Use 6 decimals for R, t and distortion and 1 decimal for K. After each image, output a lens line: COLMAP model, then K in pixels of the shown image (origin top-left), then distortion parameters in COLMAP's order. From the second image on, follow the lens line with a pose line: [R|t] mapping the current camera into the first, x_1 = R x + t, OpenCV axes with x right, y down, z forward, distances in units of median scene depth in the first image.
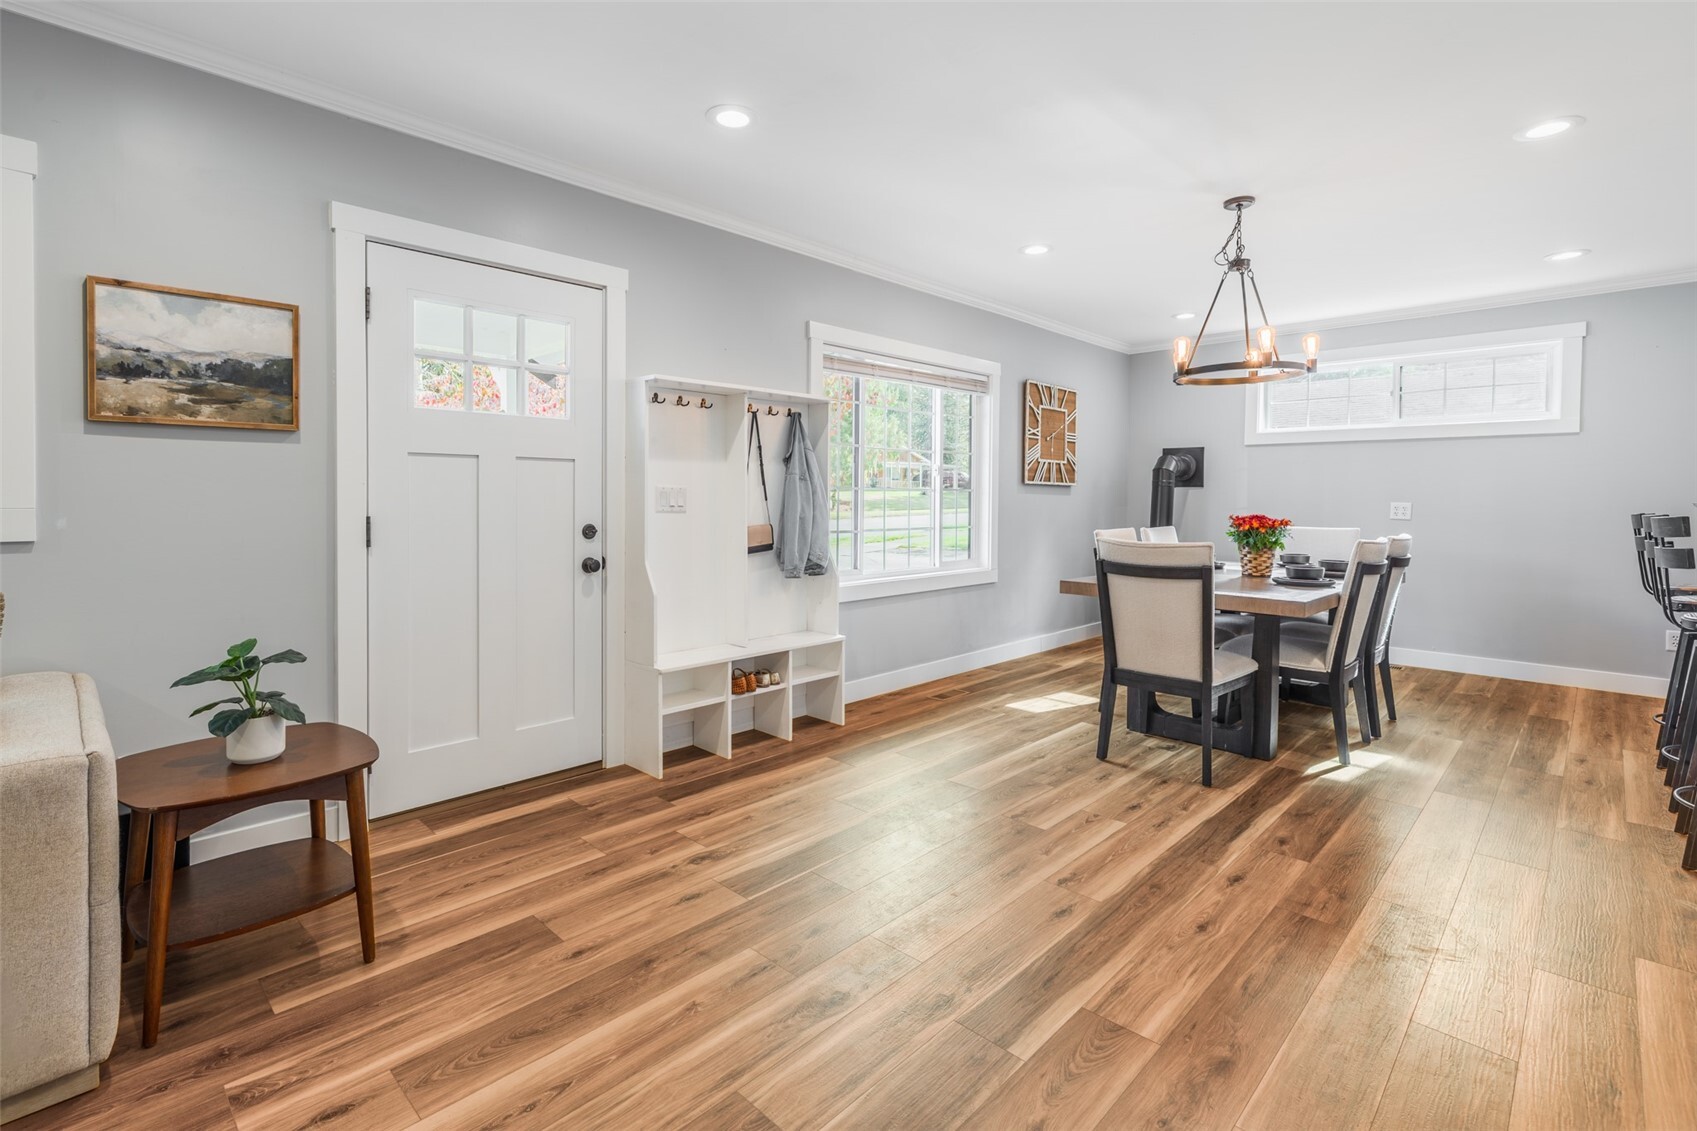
lens RADIAL K [[783.7, 0, 820.9], [0, 783.7, 506.3], [0, 0, 1]] dist [-0.001763, -0.000040]
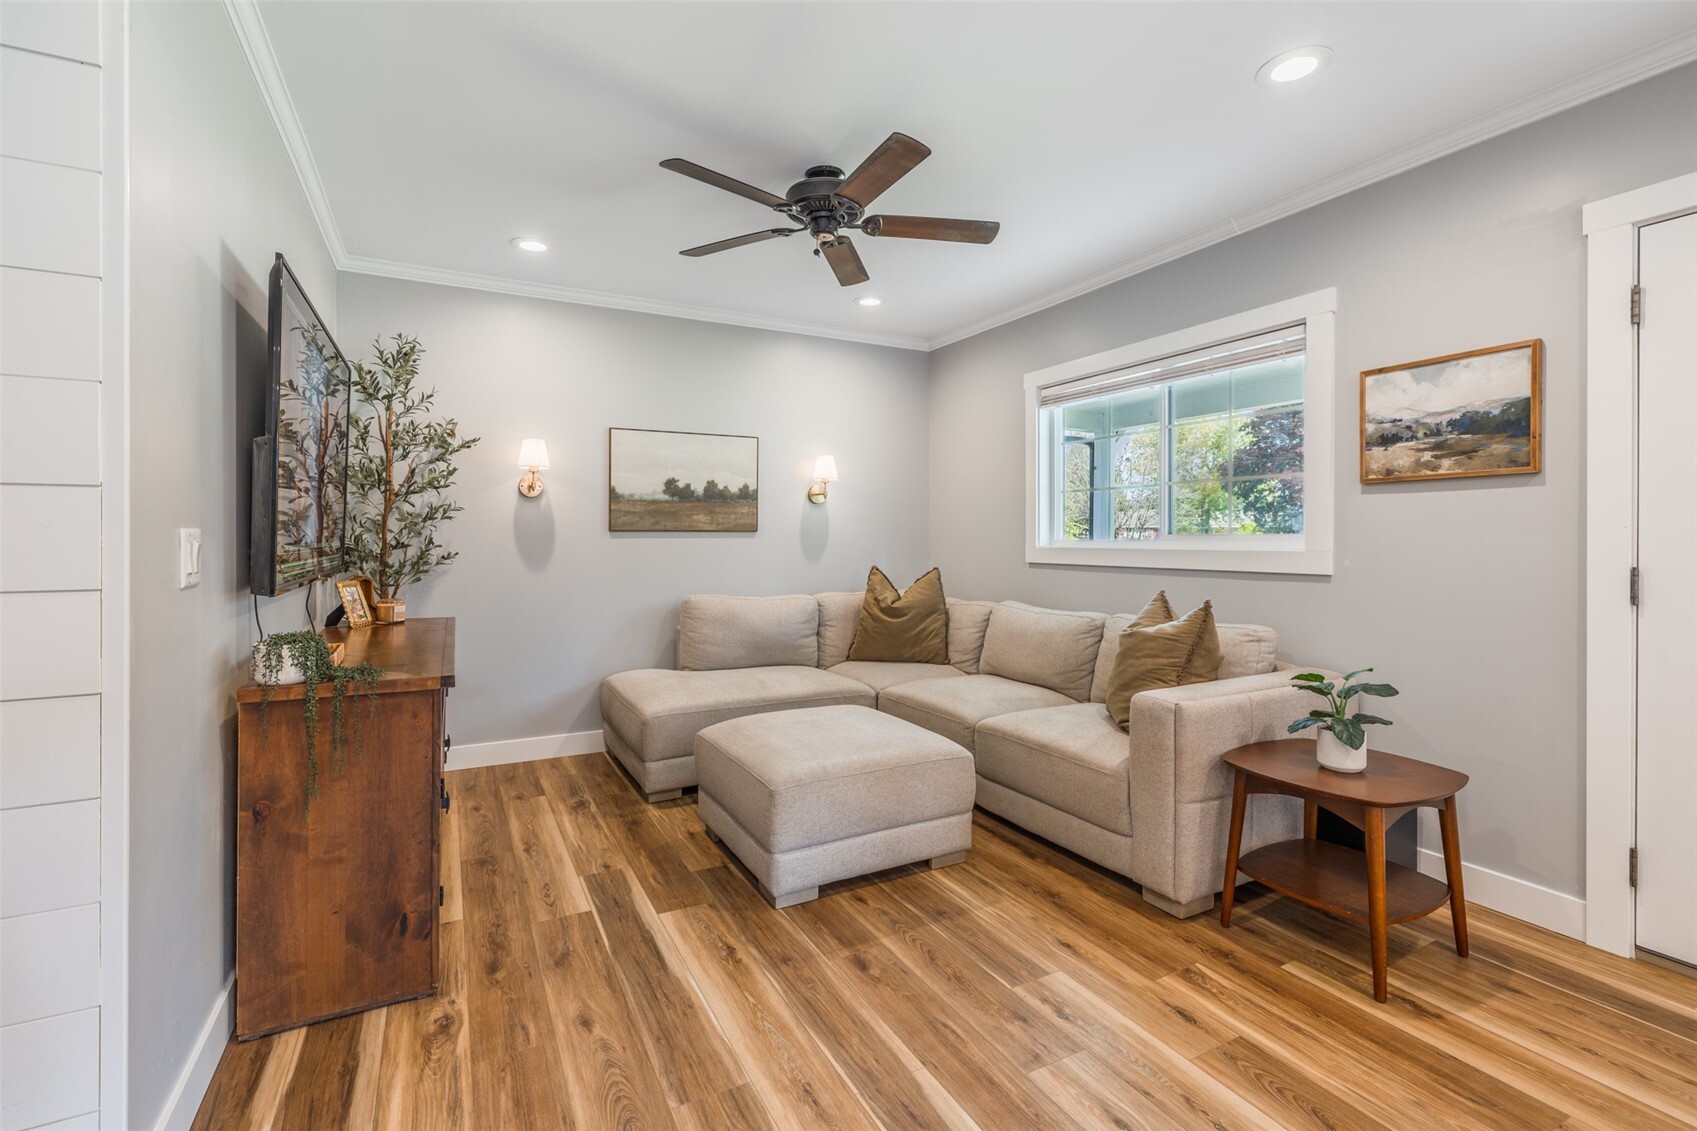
lens RADIAL K [[762.5, 0, 849.1], [0, 762.5, 540.6], [0, 0, 1]] dist [0.000995, 0.000270]
pose [[-0.294096, -0.005258, -0.955761, 0.493260], [-0.016613, 0.999862, -0.000388, -0.001199], [0.955632, 0.015764, -0.294143, 0.540862]]
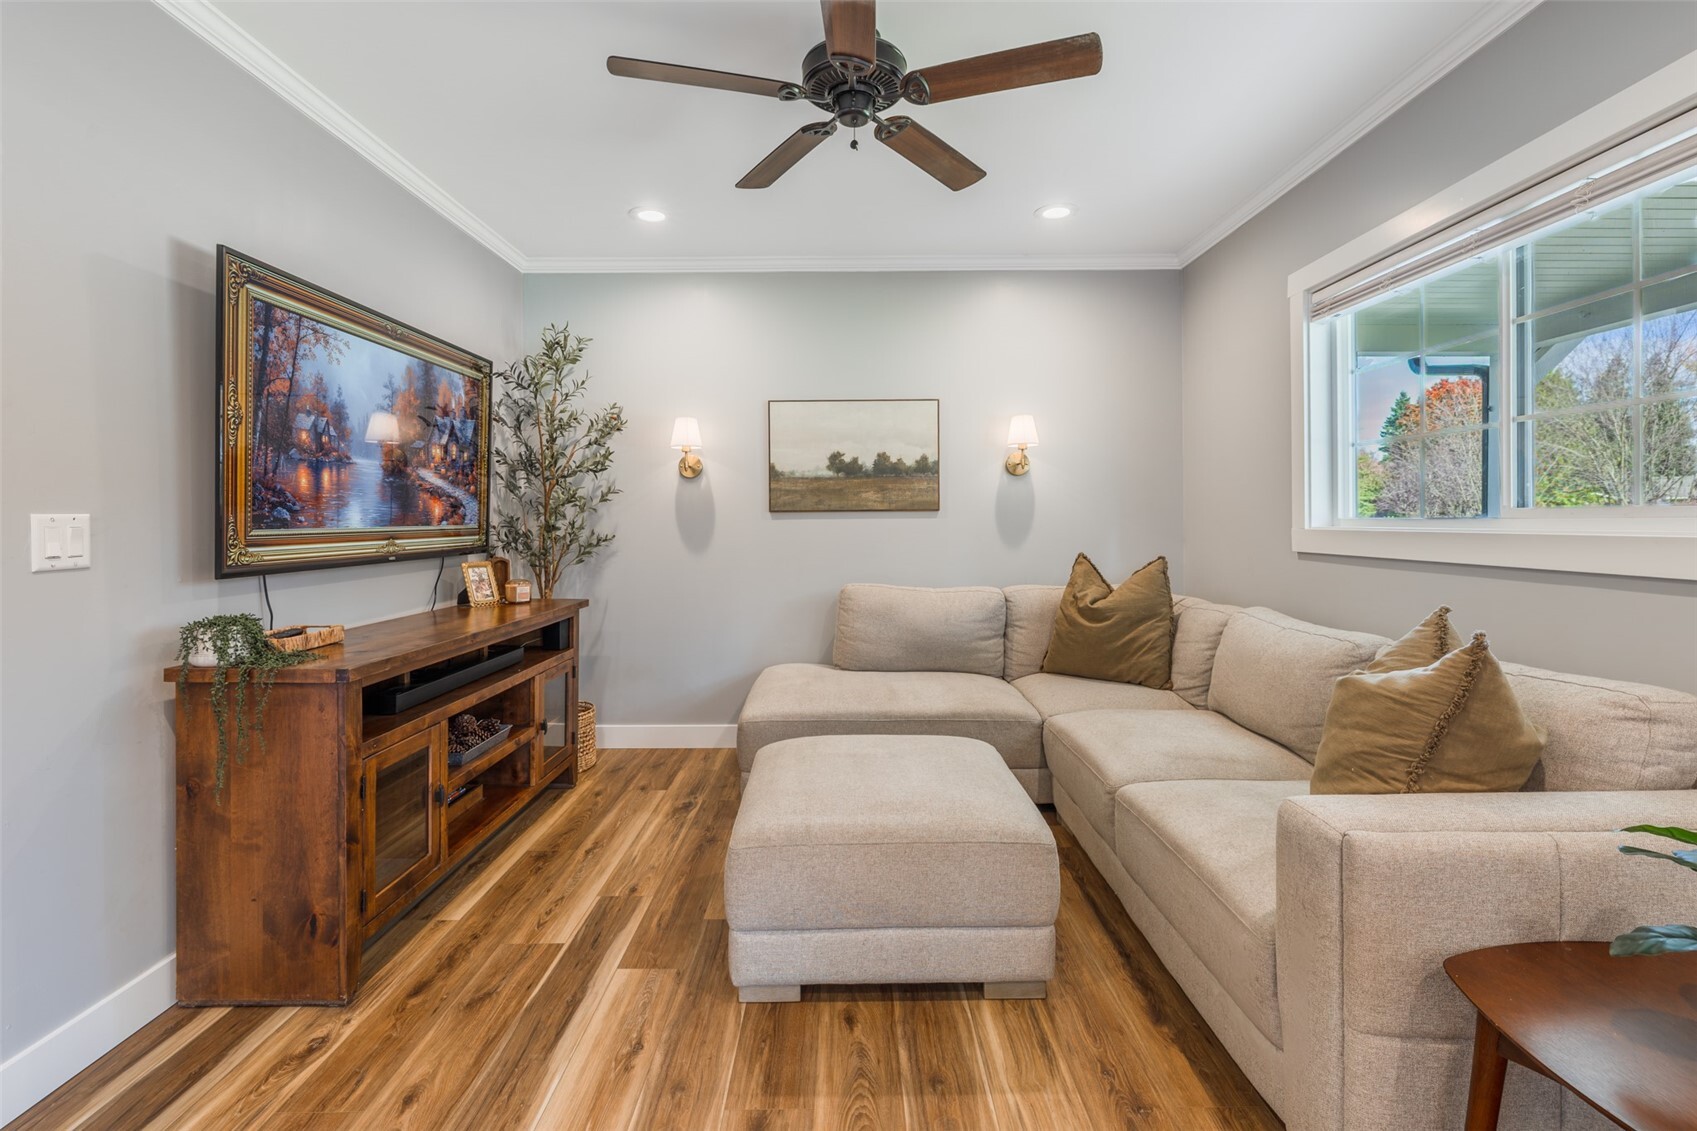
lens RADIAL K [[772.8, 0, 844.4], [0, 772.8, 521.6], [0, 0, 1]] dist [0.000240, 0.000049]
pose [[-0.710462, -0.001499, -0.703734, 0.011302], [-0.009442, 0.999928, 0.007403, -0.007874], [0.703673, 0.011904, -0.710425, 0.797683]]
